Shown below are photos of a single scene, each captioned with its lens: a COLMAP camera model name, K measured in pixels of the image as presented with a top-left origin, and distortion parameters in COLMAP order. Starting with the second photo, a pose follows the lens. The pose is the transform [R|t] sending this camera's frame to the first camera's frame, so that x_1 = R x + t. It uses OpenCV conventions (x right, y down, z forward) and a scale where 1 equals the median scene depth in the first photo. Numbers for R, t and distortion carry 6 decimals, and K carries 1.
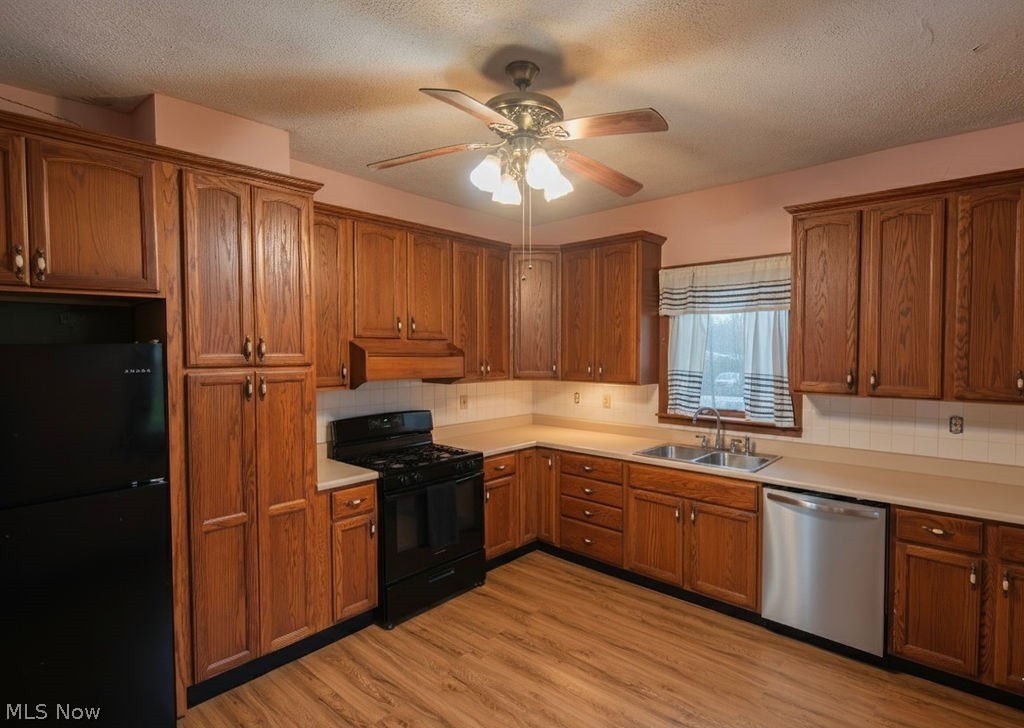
lens RADIAL K [[518.5, 0, 525.5], [0, 518.5, 366.9], [0, 0, 1]] dist [0.046862, -0.025065]
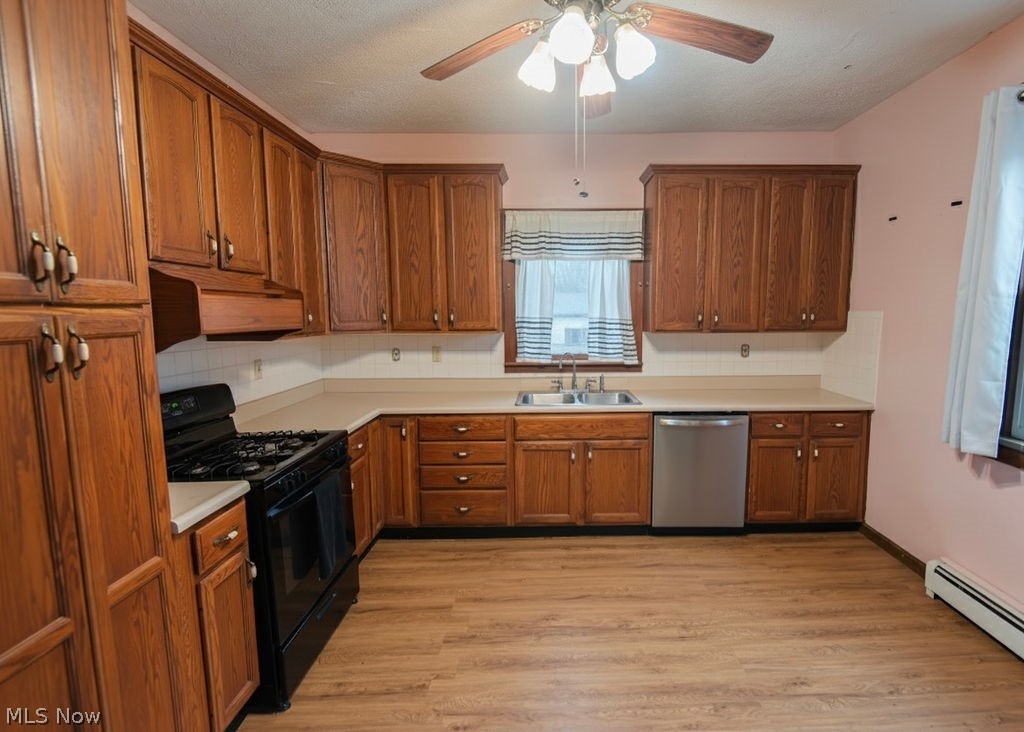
lens RADIAL K [[518.5, 0, 525.5], [0, 518.5, 368.9], [0, 0, 1]] dist [0.046862, -0.025065]
pose [[0.737297, -0.075717, 0.671313, -0.431841], [0.023165, 0.995948, 0.086891, 0.020770], [-0.675172, -0.048513, 0.736063, 0.314454]]
